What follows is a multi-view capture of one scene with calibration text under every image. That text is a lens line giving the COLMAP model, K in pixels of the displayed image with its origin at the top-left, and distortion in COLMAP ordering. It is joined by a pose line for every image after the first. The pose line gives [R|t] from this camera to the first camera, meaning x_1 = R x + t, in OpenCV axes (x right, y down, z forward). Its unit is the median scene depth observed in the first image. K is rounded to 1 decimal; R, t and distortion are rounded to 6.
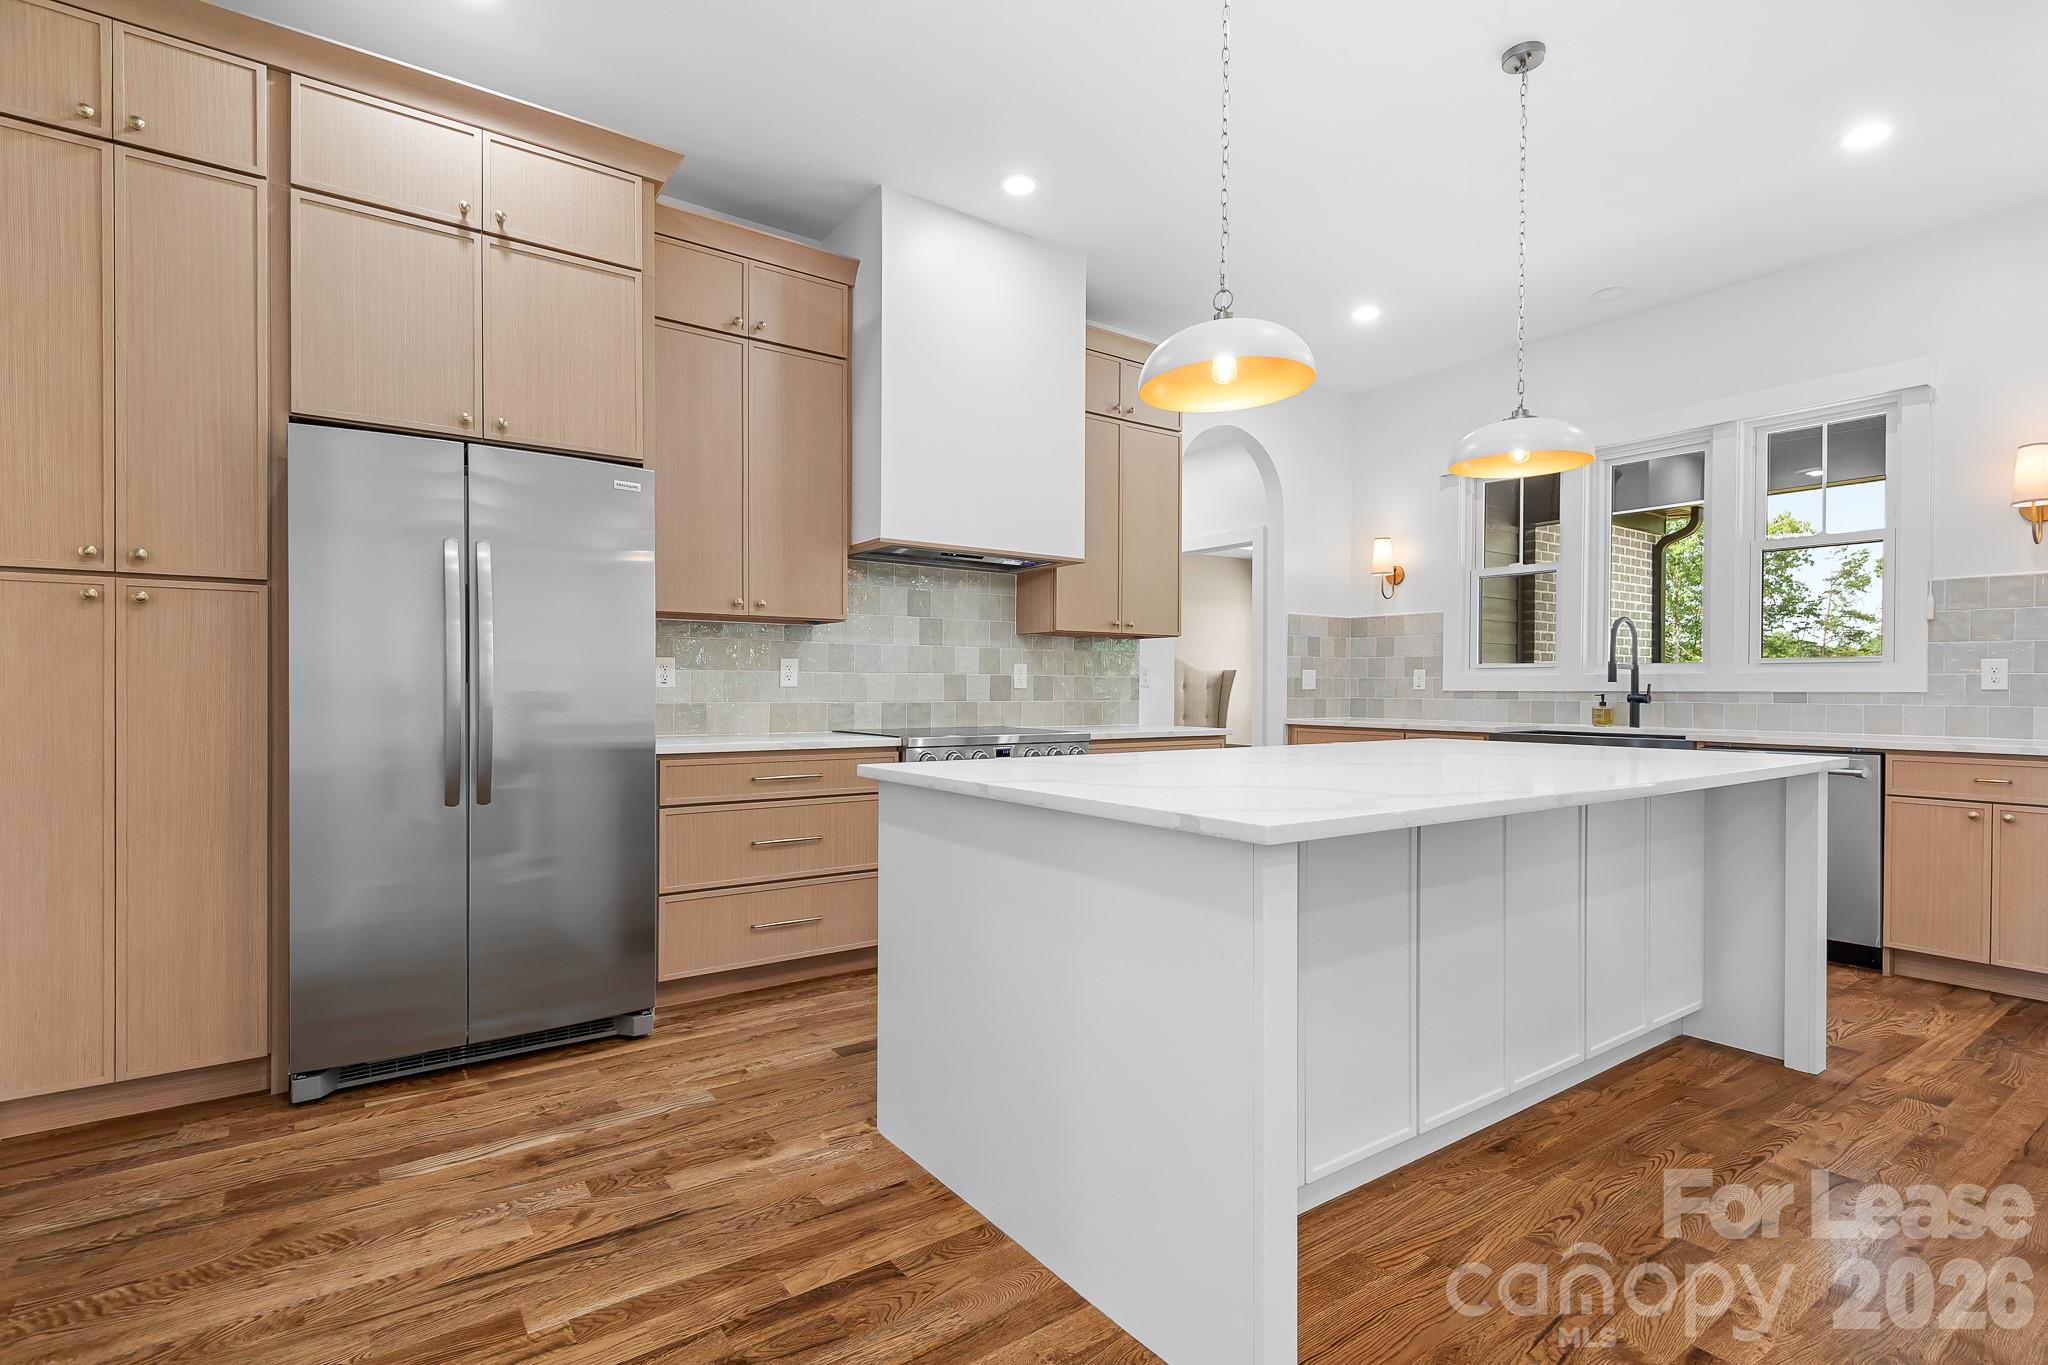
lens RADIAL K [[967.9, 0, 1027.8], [0, 967.9, 689.7], [0, 0, 1]] dist [0.005625, -0.003298]
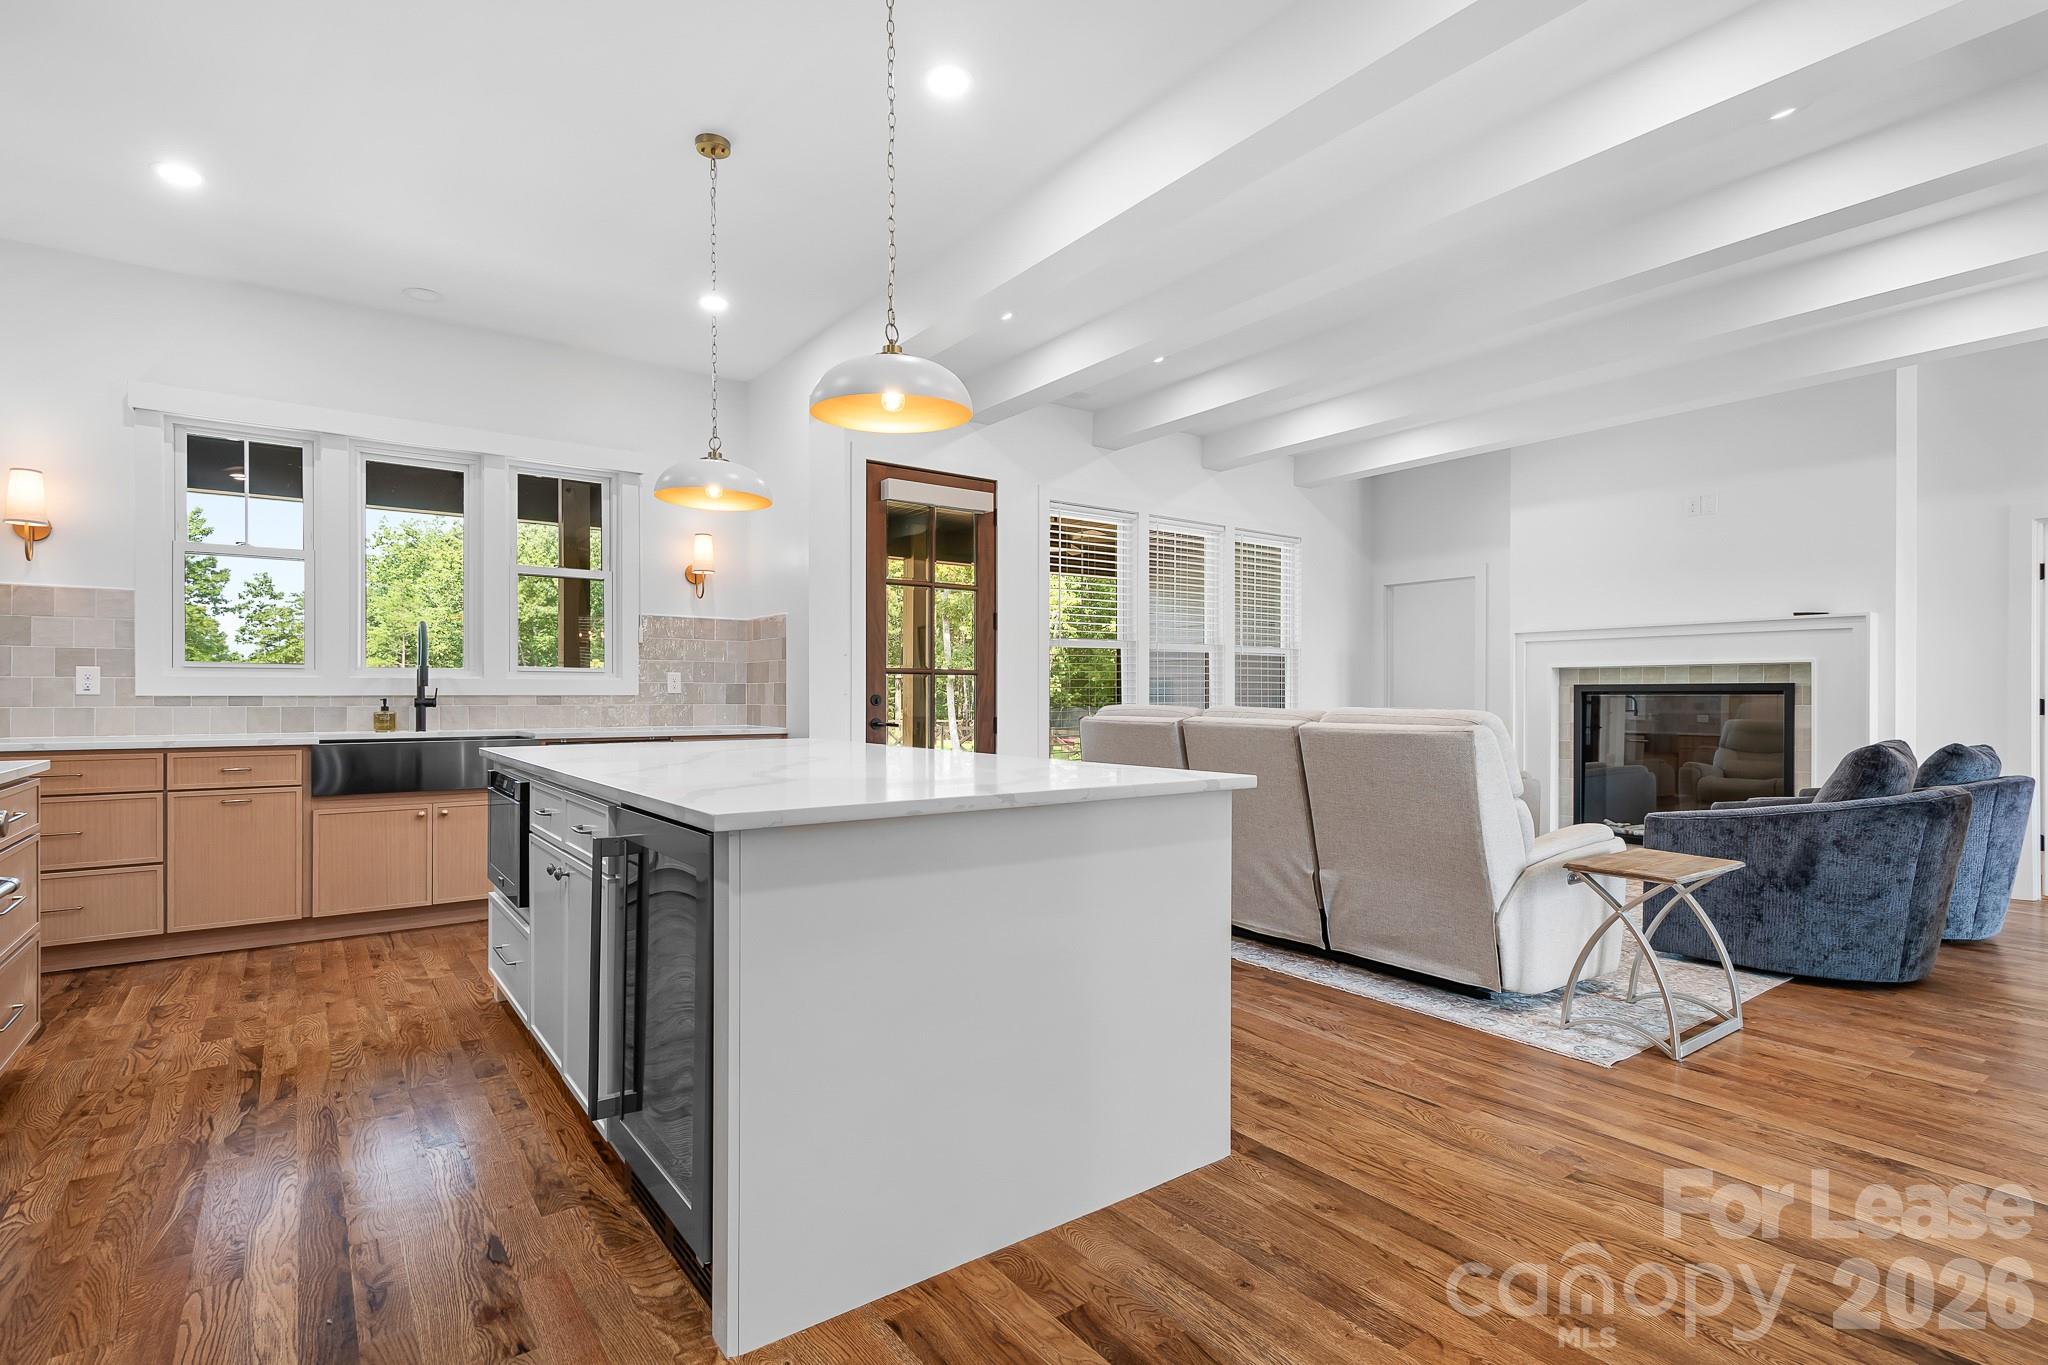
lens RADIAL K [[967.9, 0, 1032.8], [0, 967.9, 691.6], [0, 0, 1]] dist [0.005625, -0.003298]
pose [[-0.009994, -0.000573, 0.999950, -0.378011], [0.001584, 0.999999, 0.000589, -0.001870], [-0.999949, 0.001590, -0.009993, 0.367445]]
